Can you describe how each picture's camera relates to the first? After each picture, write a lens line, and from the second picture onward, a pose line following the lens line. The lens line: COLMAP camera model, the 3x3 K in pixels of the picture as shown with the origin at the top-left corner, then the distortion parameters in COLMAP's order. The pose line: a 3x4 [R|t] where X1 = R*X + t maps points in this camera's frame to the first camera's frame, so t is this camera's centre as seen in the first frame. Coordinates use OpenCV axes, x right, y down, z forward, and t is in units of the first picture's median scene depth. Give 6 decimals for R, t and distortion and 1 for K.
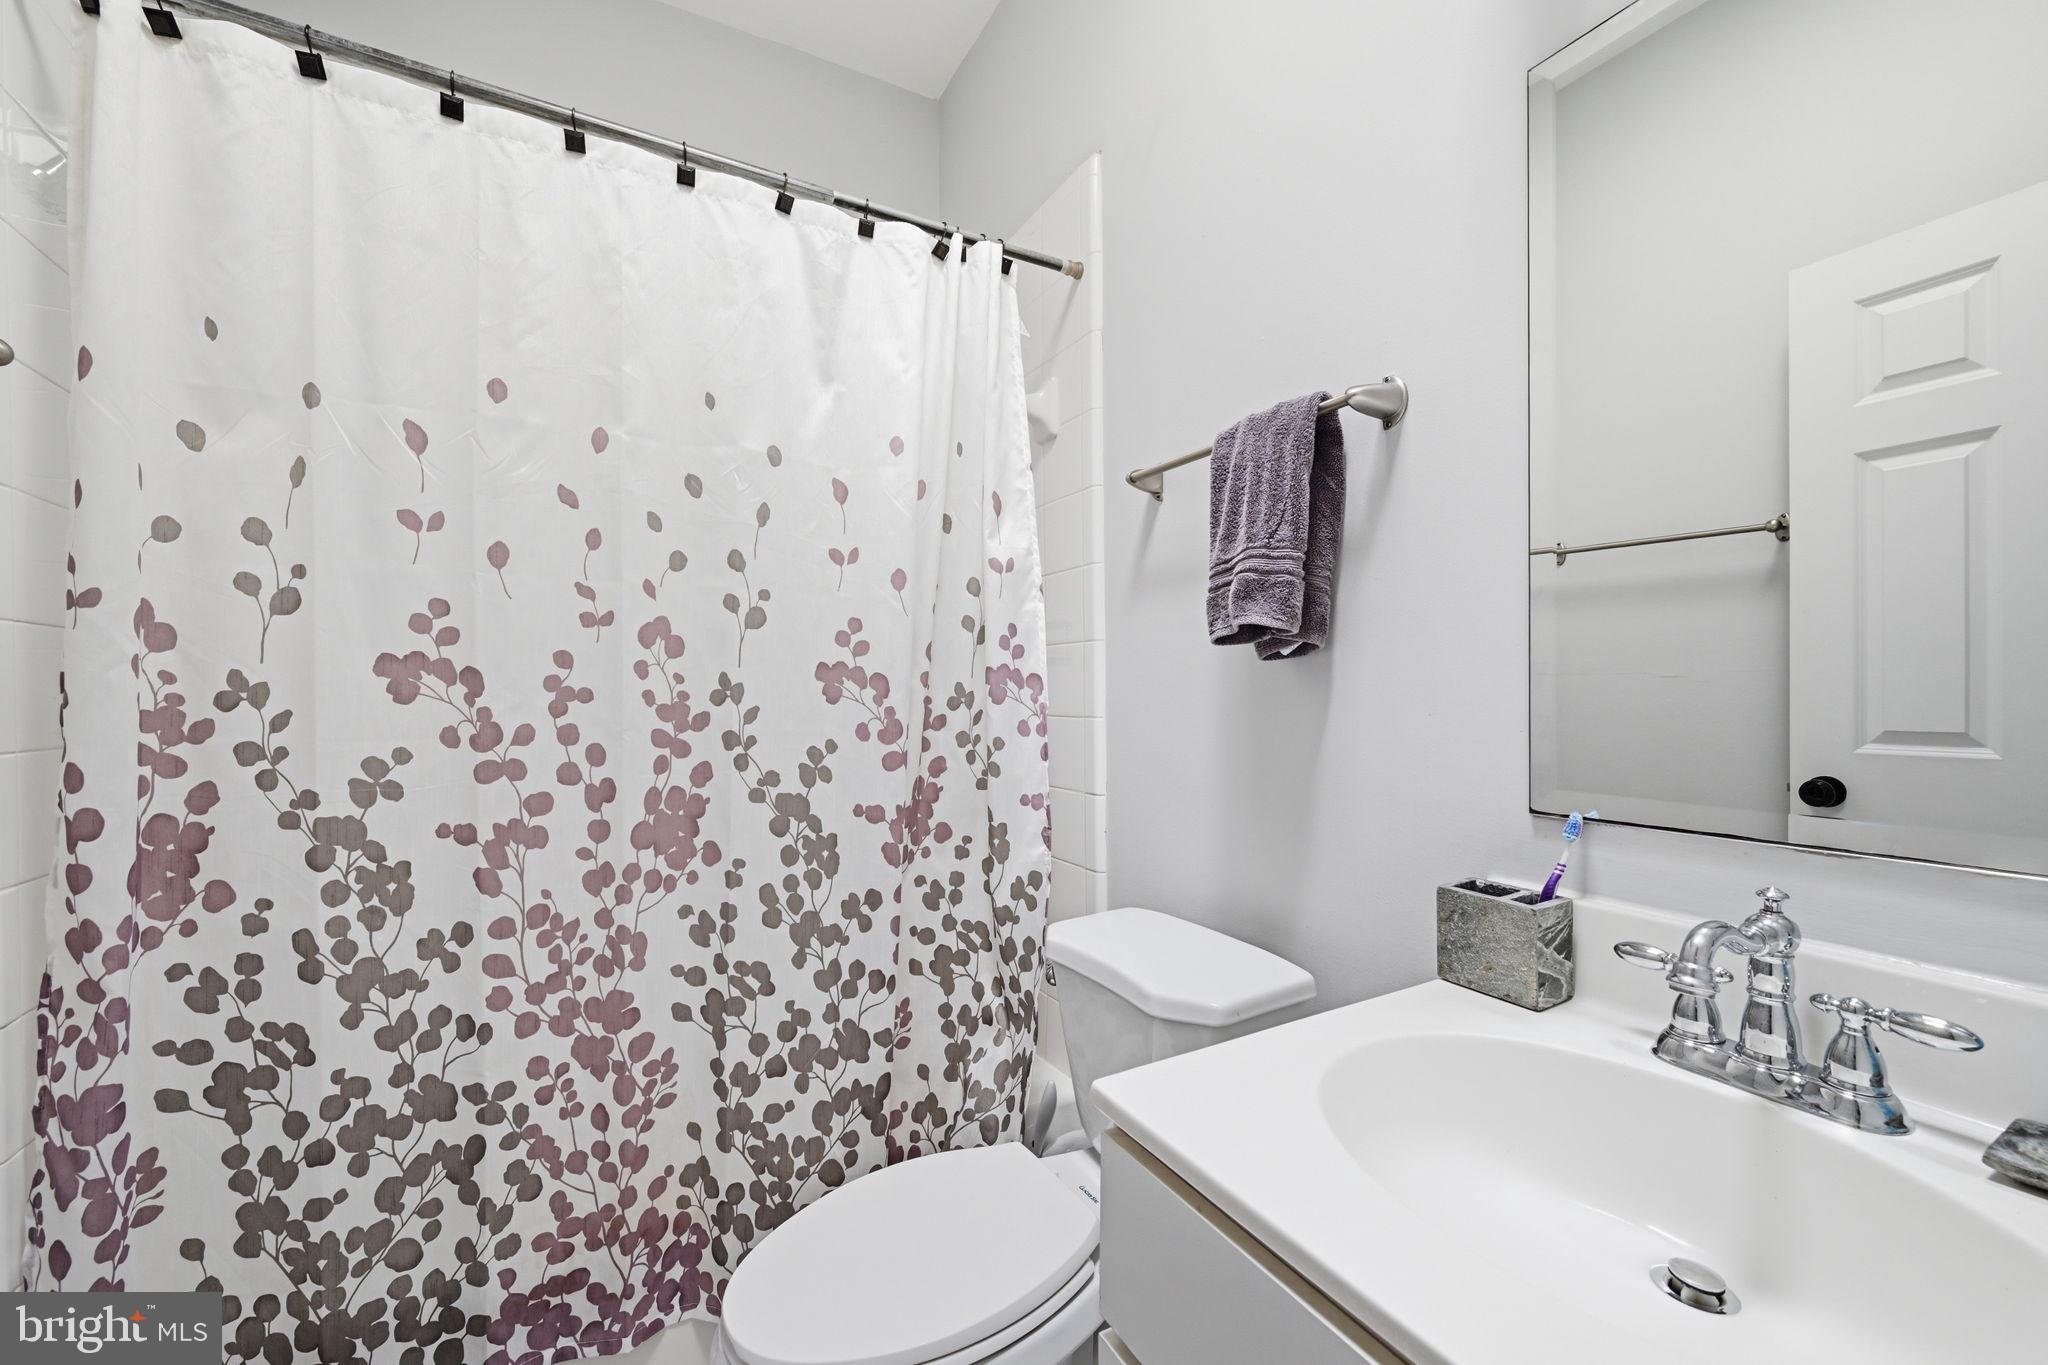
lens RADIAL K [[807.8, 0, 1036.4], [0, 807.8, 691.7], [0, 0, 1]] dist [-0.001957, 0.001061]
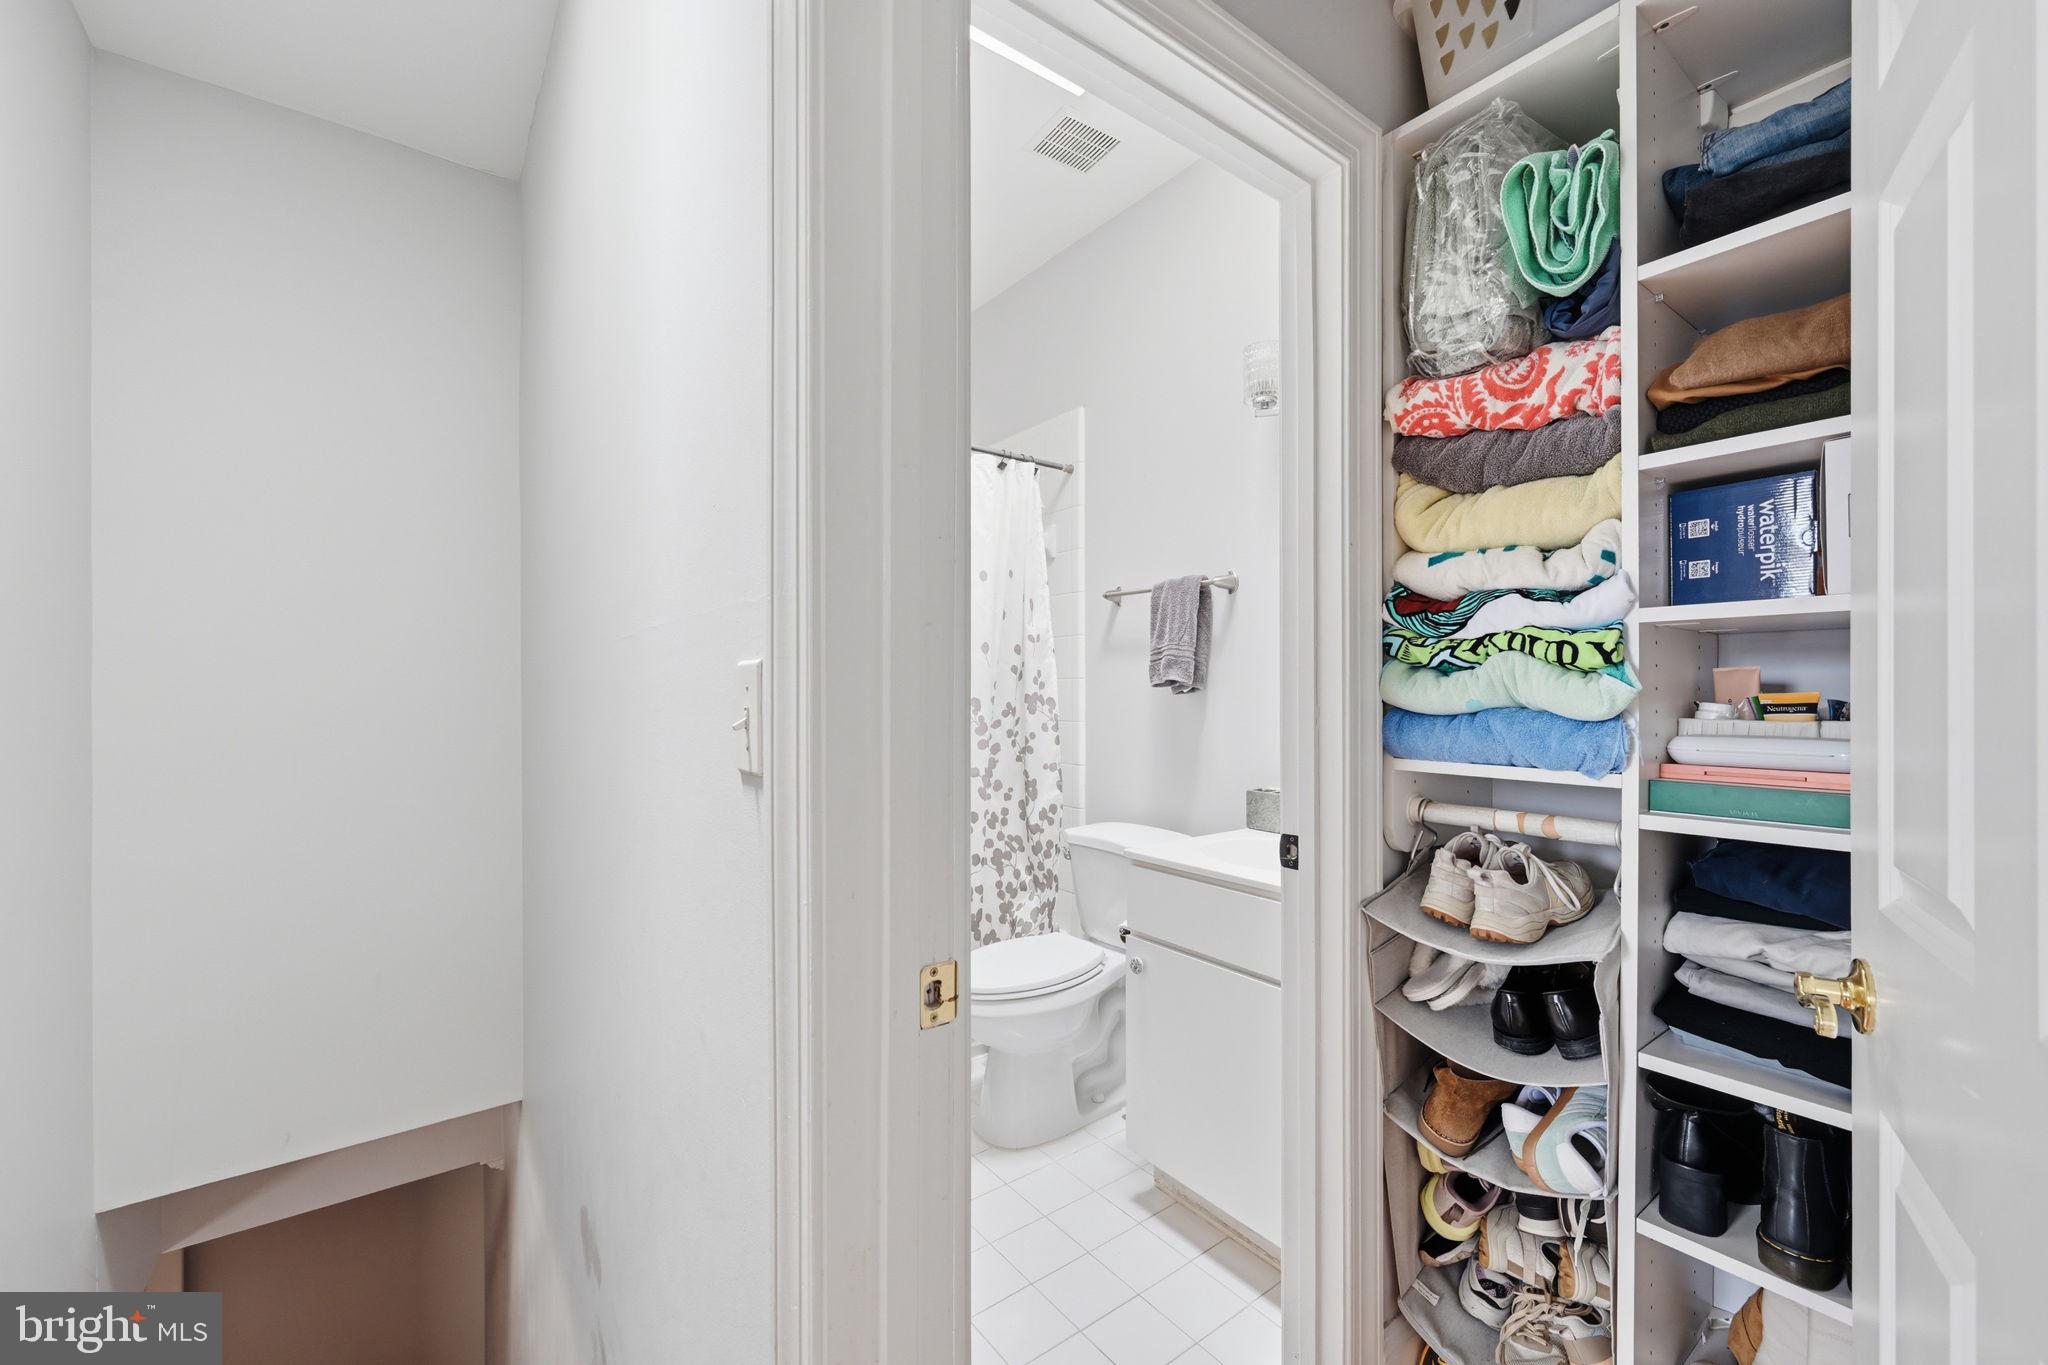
lens RADIAL K [[807.8, 0, 1041.7], [0, 807.8, 689.7], [0, 0, 1]] dist [-0.001957, 0.001061]
pose [[0.989227, 0.006515, 0.146246, -0.294268], [-0.005899, 0.999972, -0.004648, -0.031699], [-0.146272, 0.003736, 0.989237, -0.817593]]
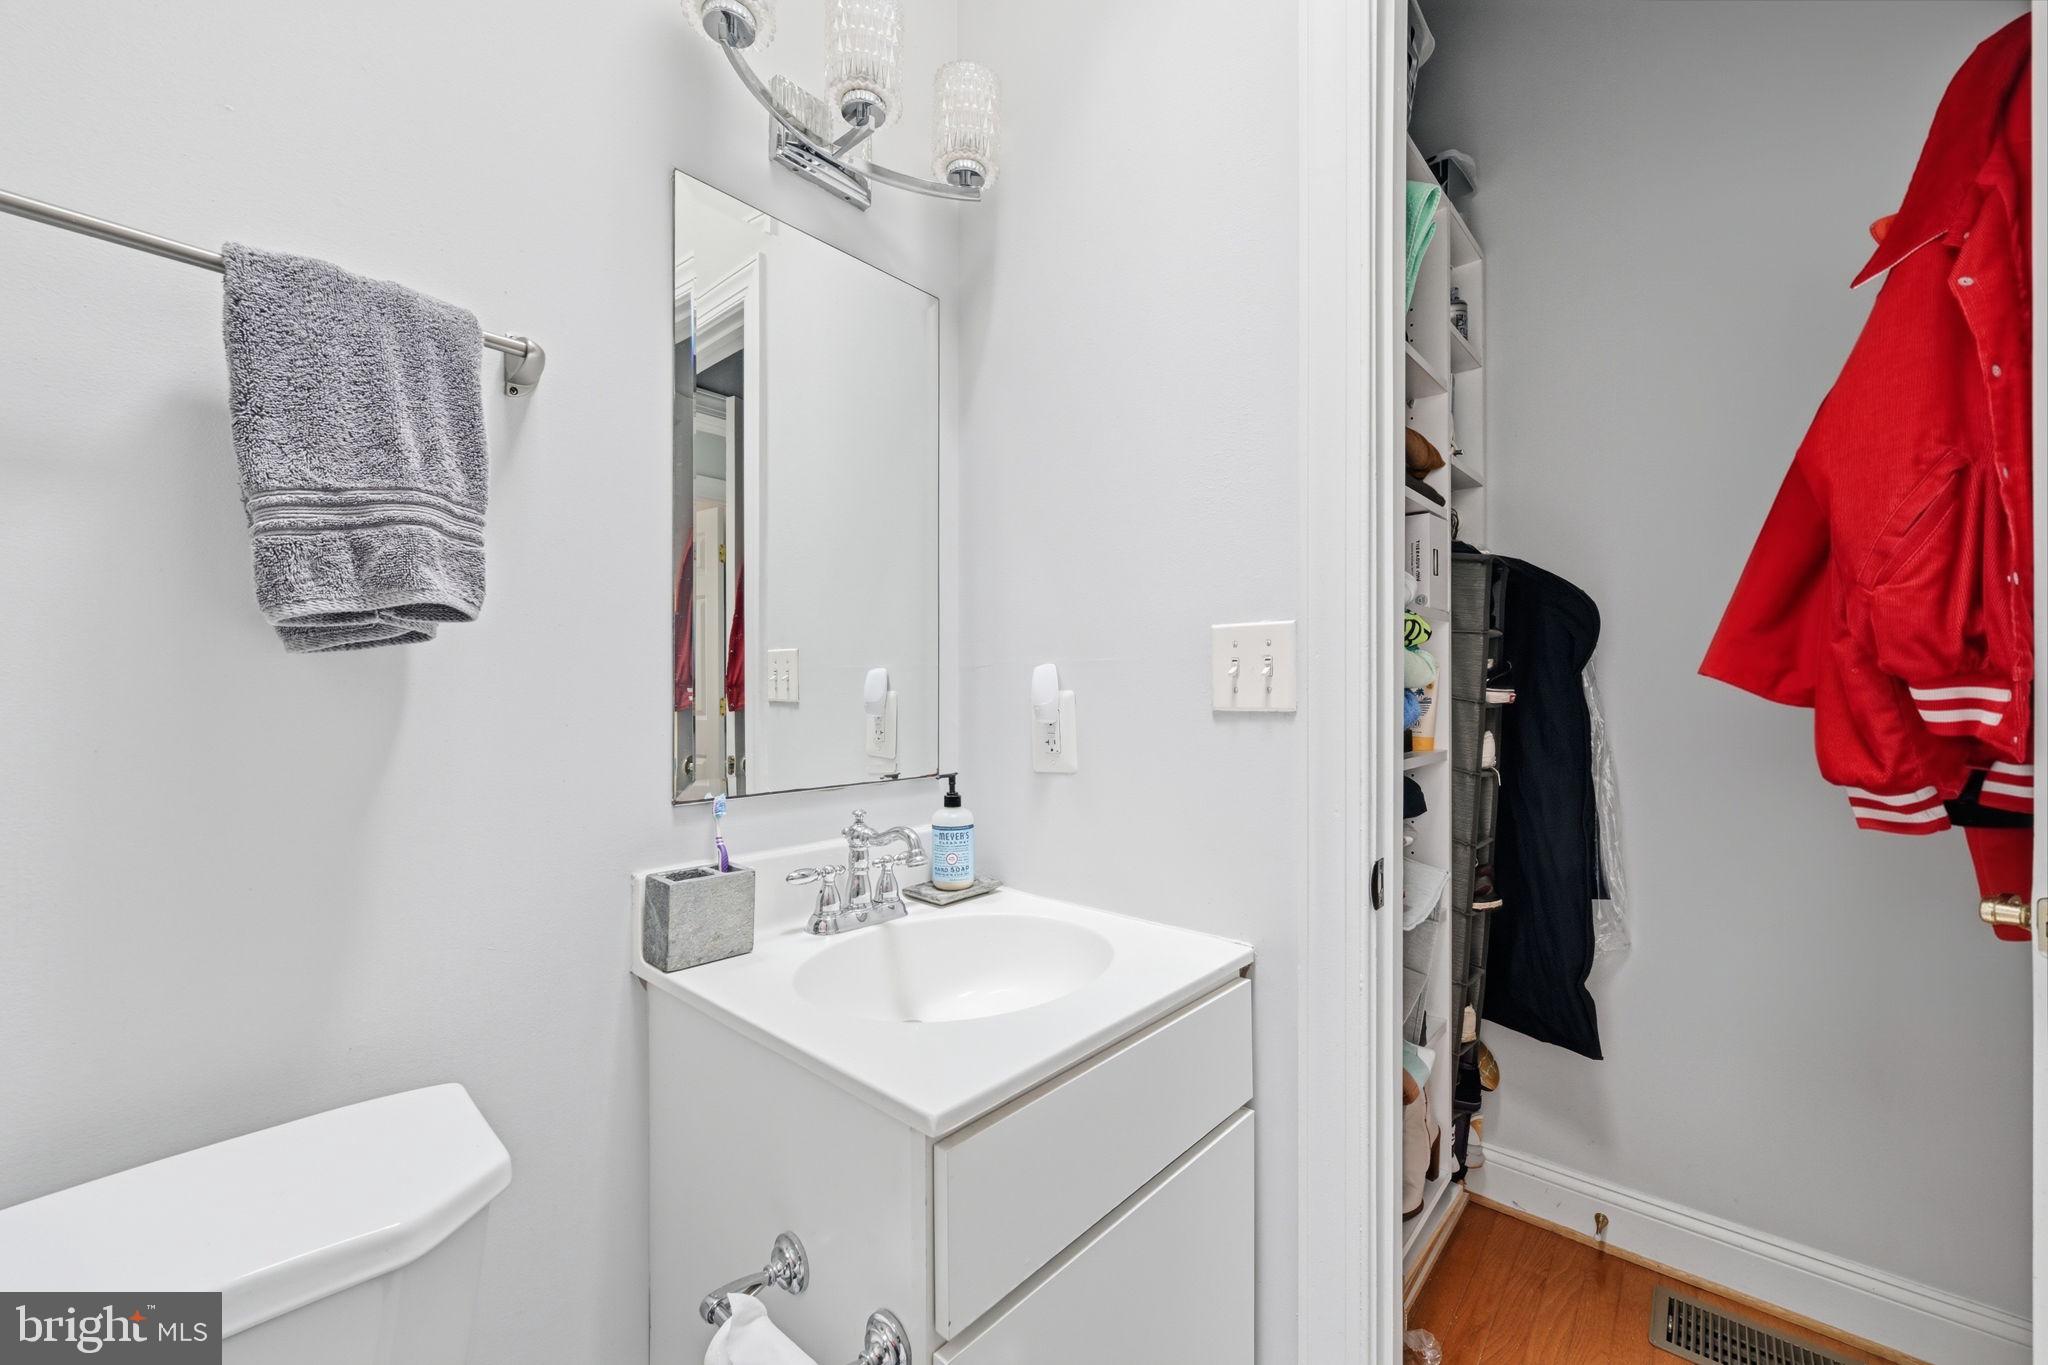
lens RADIAL K [[807.8, 0, 1024.2], [0, 807.8, 686.9], [0, 0, 1]] dist [-0.001957, 0.001061]
pose [[-0.315789, 0.001803, 0.948828, -0.386041], [0.000430, 0.999998, -0.001757, -0.009186], [-0.948829, -0.000147, -0.315789, 0.531912]]
